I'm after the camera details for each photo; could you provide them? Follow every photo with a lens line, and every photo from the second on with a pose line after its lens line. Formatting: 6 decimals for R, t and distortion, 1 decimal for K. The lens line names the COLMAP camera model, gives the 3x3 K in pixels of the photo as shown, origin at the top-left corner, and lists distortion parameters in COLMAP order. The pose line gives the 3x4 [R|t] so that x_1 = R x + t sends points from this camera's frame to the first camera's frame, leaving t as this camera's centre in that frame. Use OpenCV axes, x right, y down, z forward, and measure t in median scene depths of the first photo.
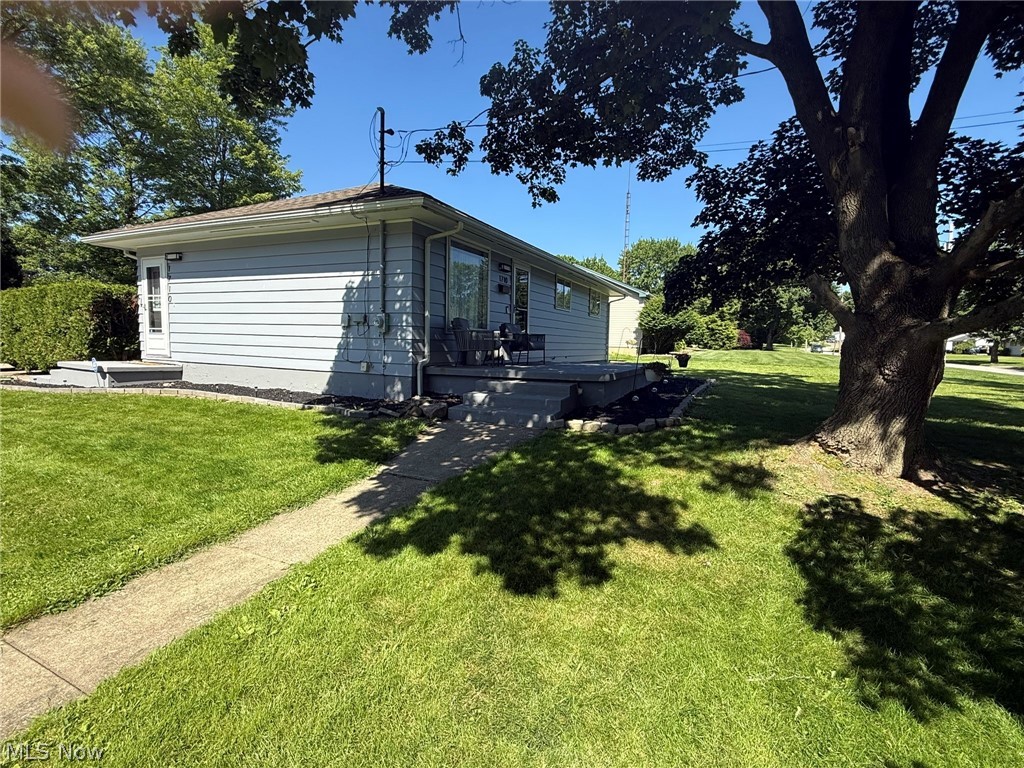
lens RADIAL K [[501.9, 0, 512.5], [0, 501.9, 381.3], [0, 0, 1]] dist [-0.006454, -0.000584]
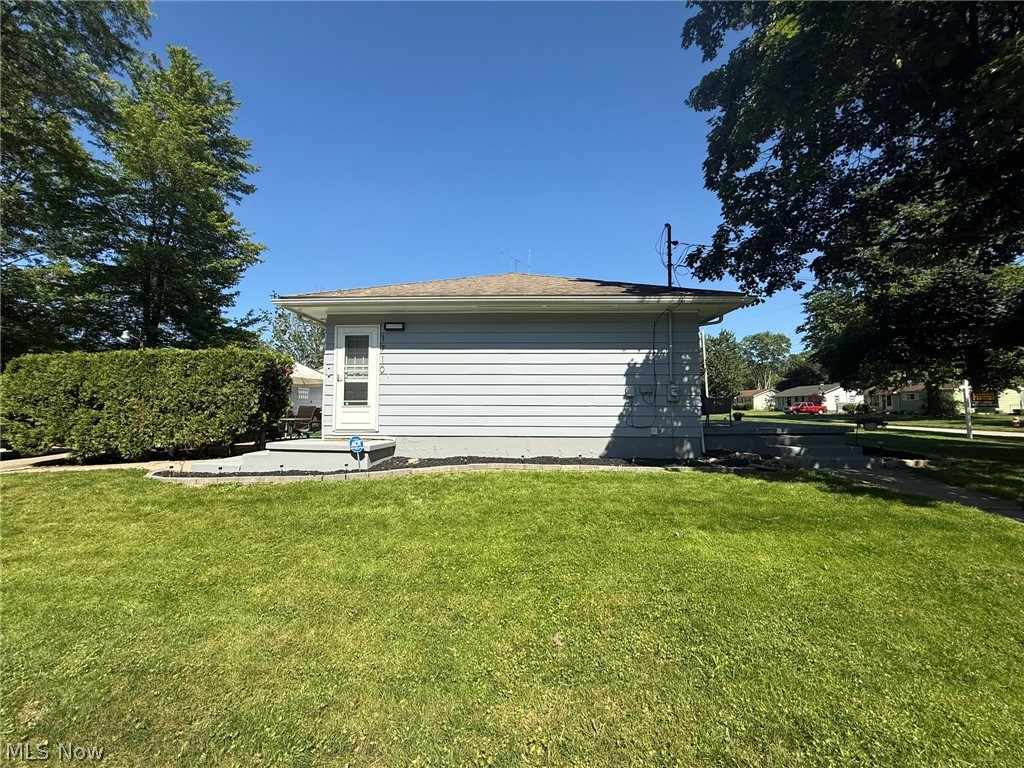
lens RADIAL K [[408.1, 0, 509.8], [0, 408.1, 385.2], [0, 0, 1]] dist [0.002589, -0.000056]
pose [[0.913818, 0.001992, 0.406119, -0.954118], [0.053350, 0.990733, -0.124906, -0.032758], [-0.402604, 0.135808, 0.905244, 0.258702]]
